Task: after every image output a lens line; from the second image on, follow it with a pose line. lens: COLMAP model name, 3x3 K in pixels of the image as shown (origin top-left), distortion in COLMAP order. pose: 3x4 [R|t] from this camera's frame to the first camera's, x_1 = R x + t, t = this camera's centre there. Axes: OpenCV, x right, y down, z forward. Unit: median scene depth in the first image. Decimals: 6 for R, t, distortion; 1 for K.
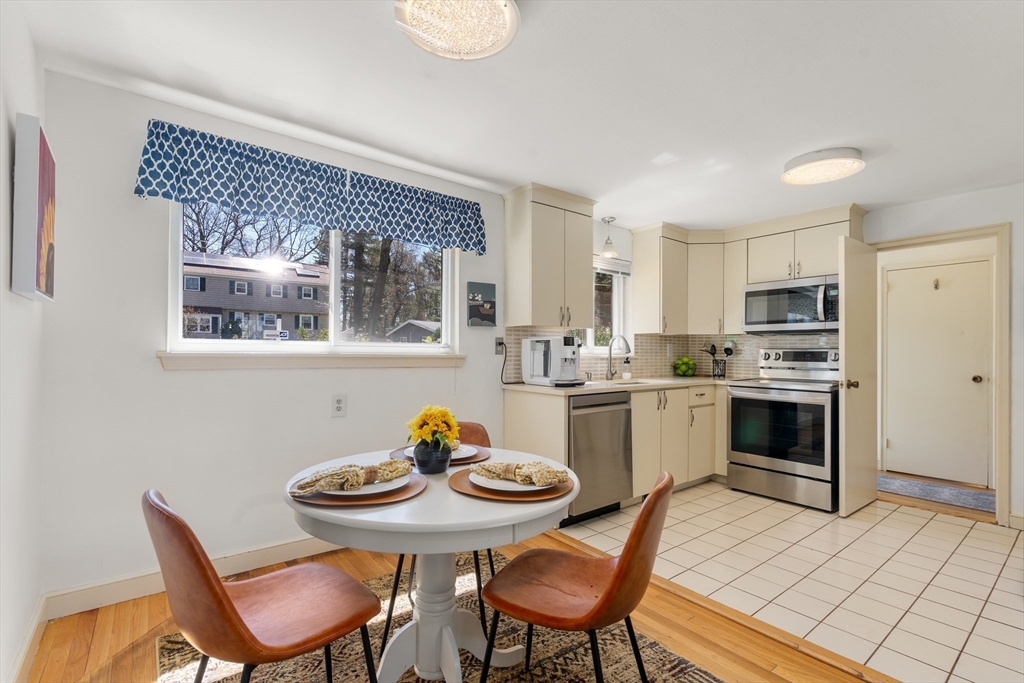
lens RADIAL K [[470.0, 0, 509.9], [0, 470.0, 355.1], [0, 0, 1]] dist [-0.000649, -0.000817]
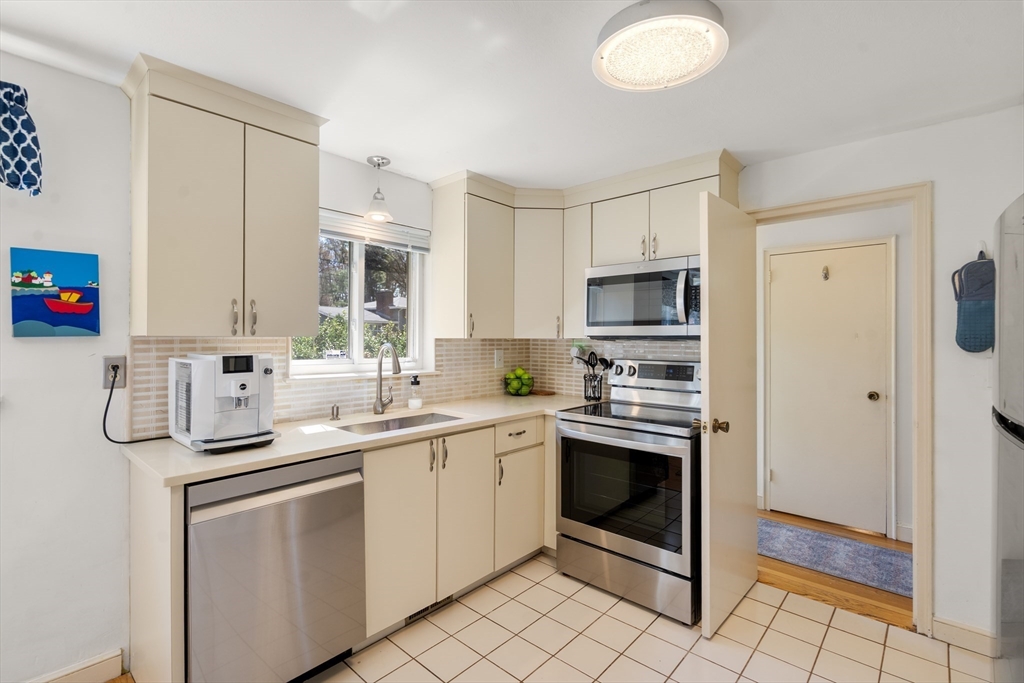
lens RADIAL K [[473.3, 0, 512.0], [0, 473.3, 341.5], [0, 0, 1]] dist [-0.002836, 0.000220]
pose [[0.985258, -0.005290, 0.170992, 0.301016], [0.004838, 0.999984, 0.003061, -0.049105], [-0.171006, -0.002189, 0.985268, 0.366792]]
